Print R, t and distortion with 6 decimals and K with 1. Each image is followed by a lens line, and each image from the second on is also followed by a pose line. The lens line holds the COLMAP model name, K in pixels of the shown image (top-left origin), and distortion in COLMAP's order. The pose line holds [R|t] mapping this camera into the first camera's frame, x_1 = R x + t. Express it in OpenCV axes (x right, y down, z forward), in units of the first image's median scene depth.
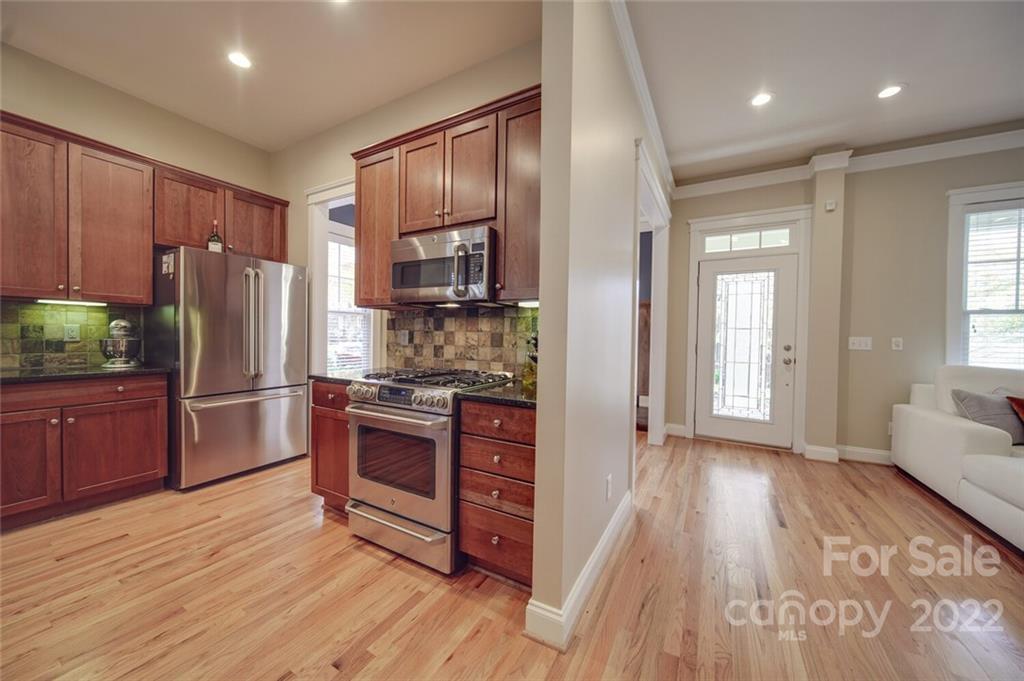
lens RADIAL K [[358.2, 0, 513.5], [0, 358.2, 338.4], [0, 0, 1]] dist [-0.000689, -0.001140]
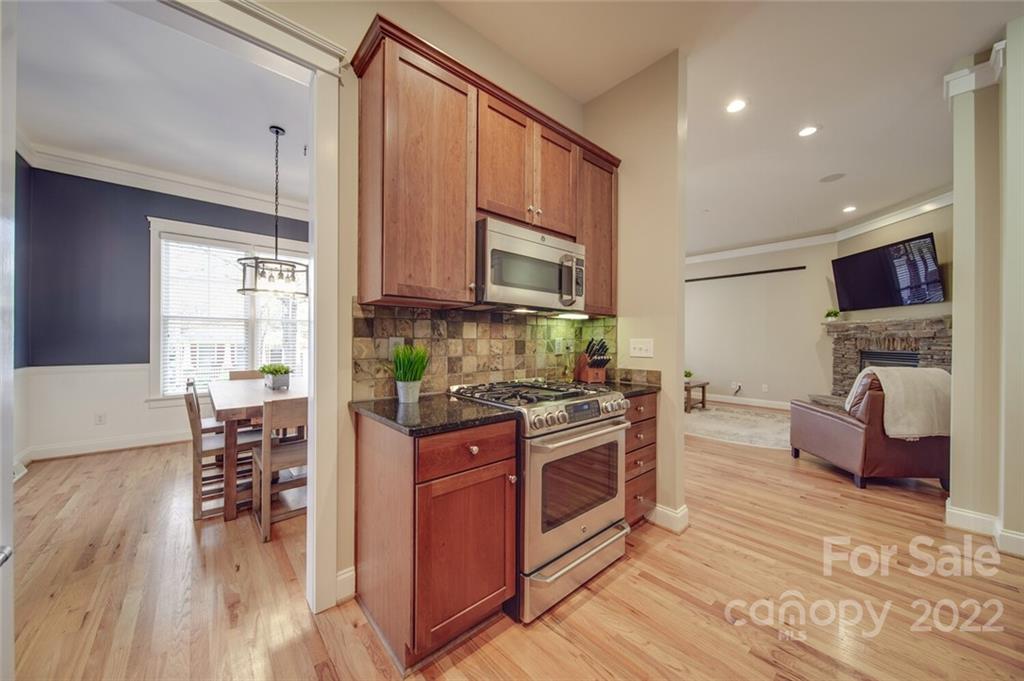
lens RADIAL K [[358.2, 0, 512.7], [0, 358.2, 338.9], [0, 0, 1]] dist [-0.000689, -0.001140]
pose [[0.329417, -0.010229, 0.944129, -0.935209], [0.010306, 0.999921, 0.007238, -0.024944], [-0.944128, 0.007346, 0.329496, 0.651222]]
